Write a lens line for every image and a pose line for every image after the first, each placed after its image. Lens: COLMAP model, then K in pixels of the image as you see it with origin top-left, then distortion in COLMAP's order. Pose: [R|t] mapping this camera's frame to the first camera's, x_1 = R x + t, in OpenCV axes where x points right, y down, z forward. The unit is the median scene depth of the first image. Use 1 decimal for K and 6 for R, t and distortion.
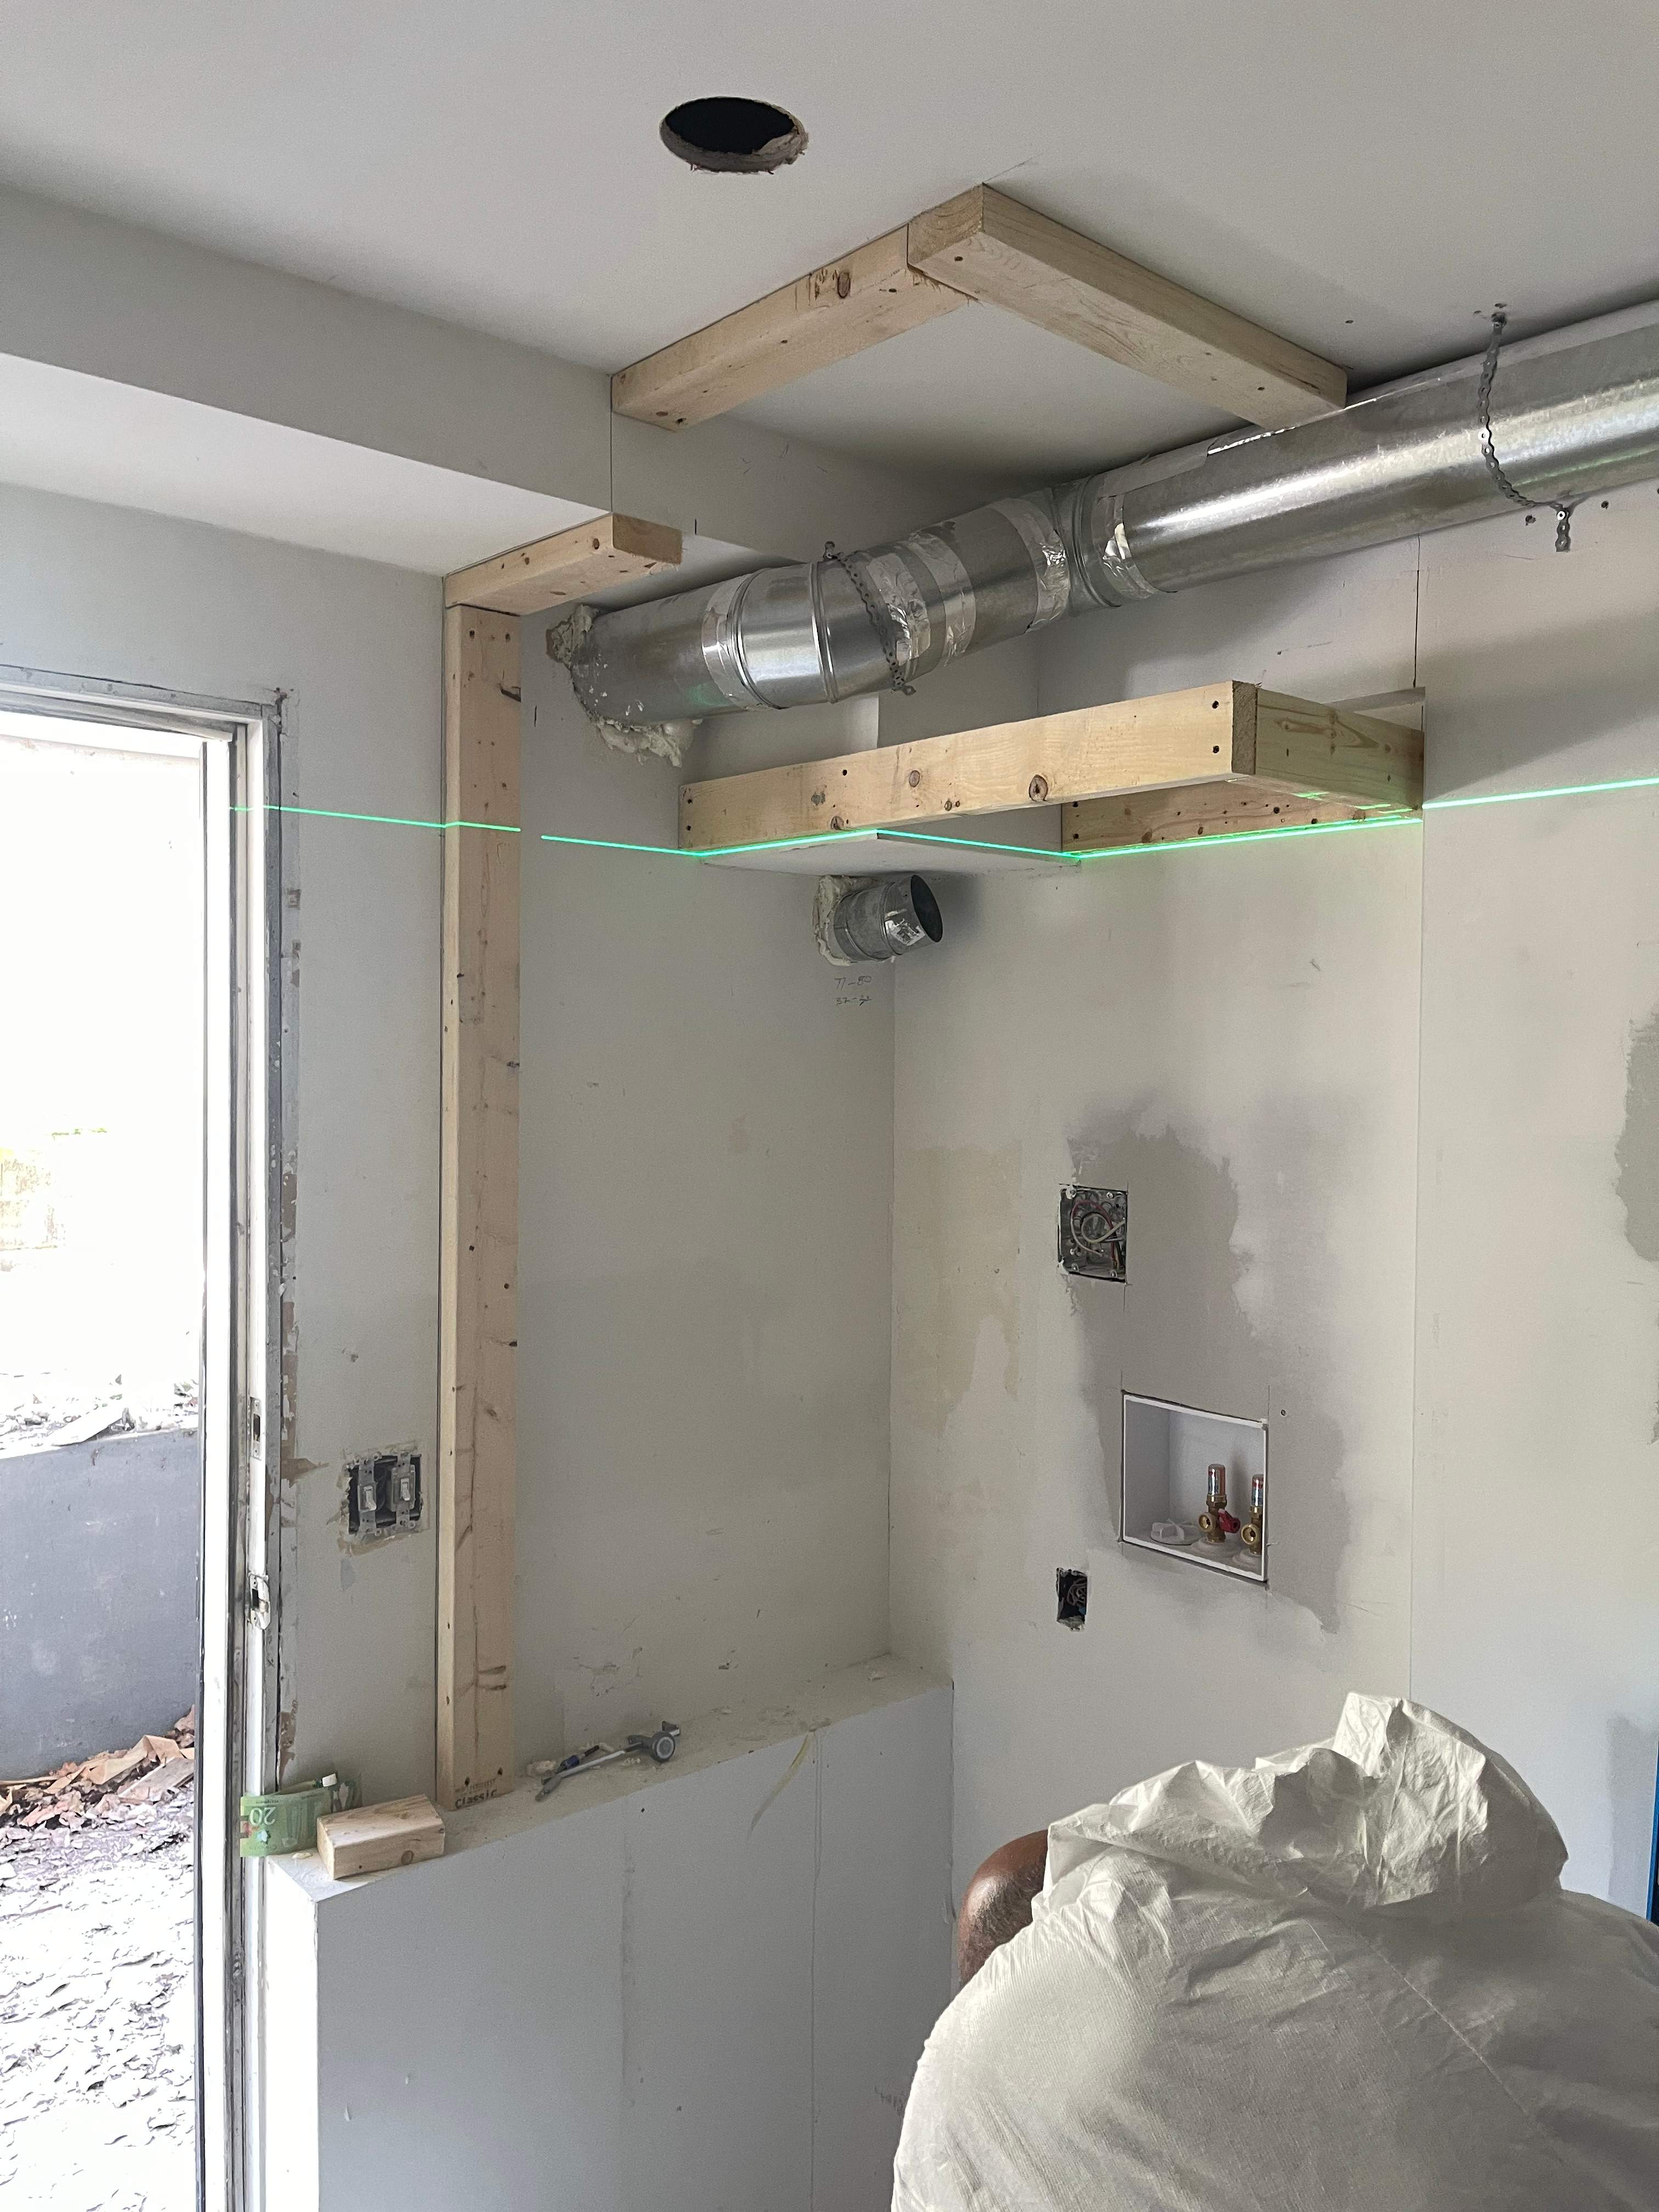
lens RADIAL K [[1655.0, 0, 834.1], [0, 1655.0, 1103.7], [0, 0, 1]] dist [0.050134, -0.065241]
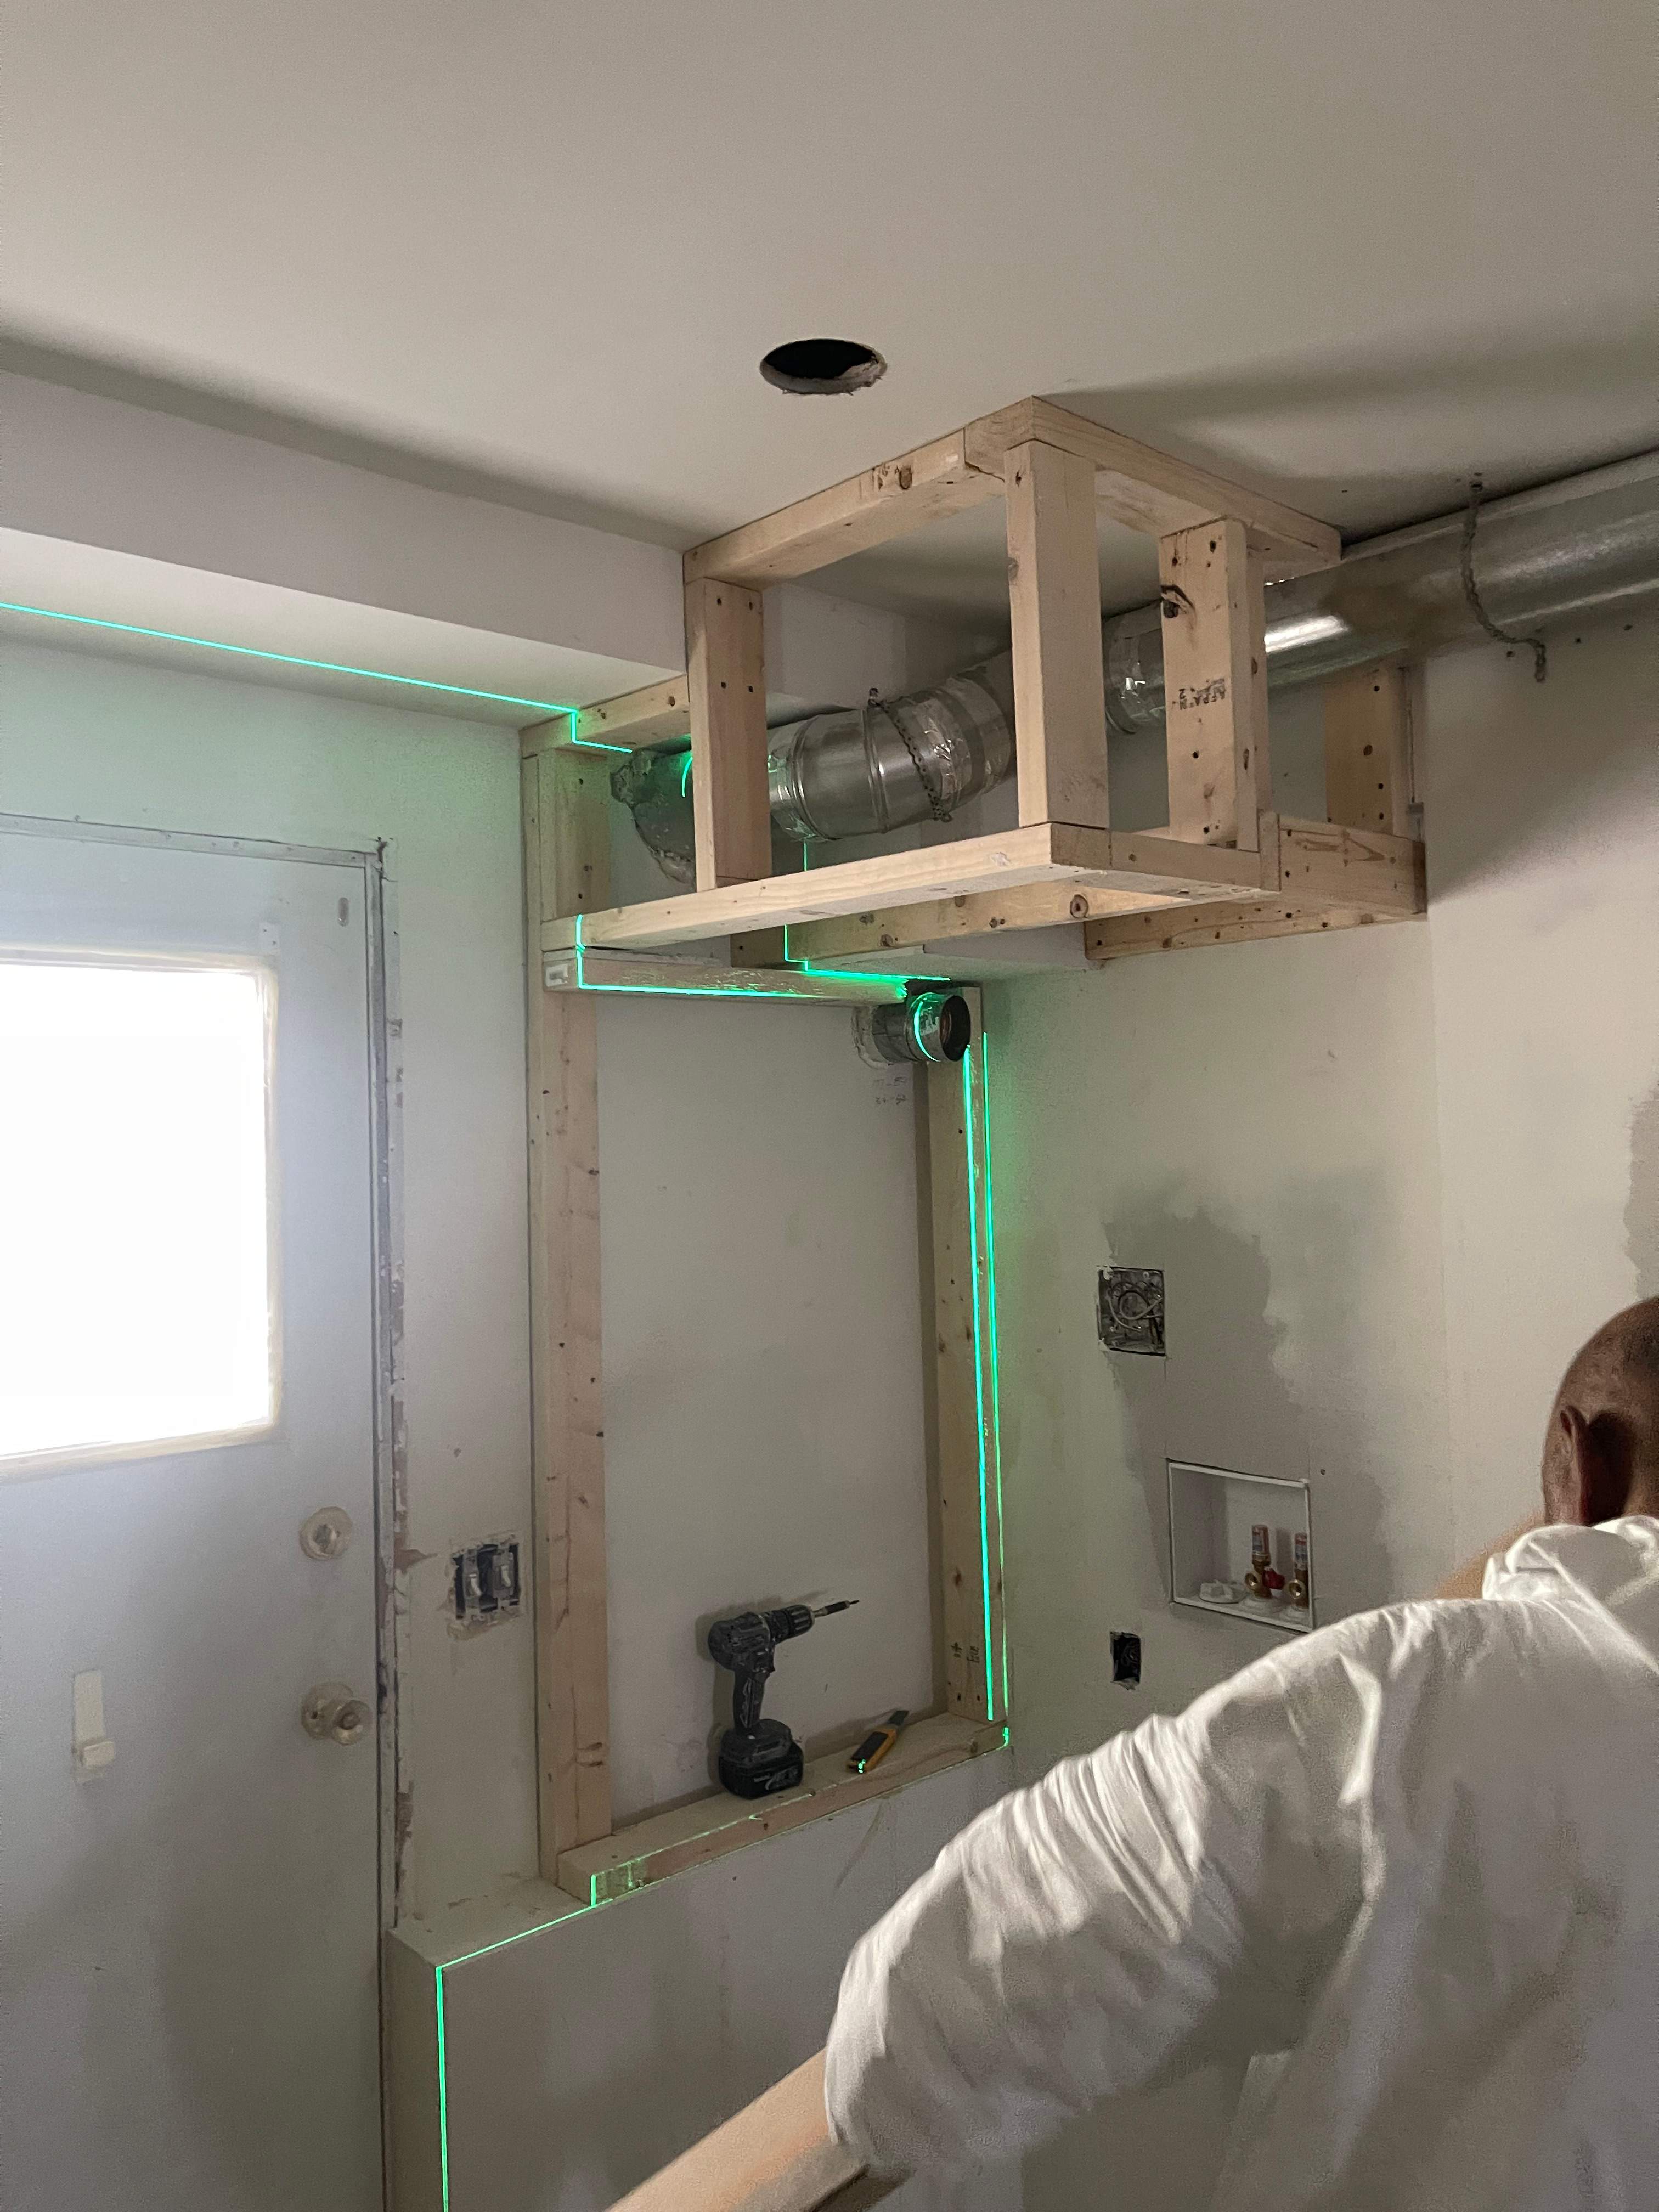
lens RADIAL K [[1655.0, 0, 823.5], [0, 1655.0, 1109.0], [0, 0, 1]] dist [0.050134, -0.065241]
pose [[0.999282, -0.035002, 0.014473, -0.061496], [0.035721, 0.997968, -0.052764, -0.002841], [-0.012597, 0.053243, 0.998502, -0.083332]]
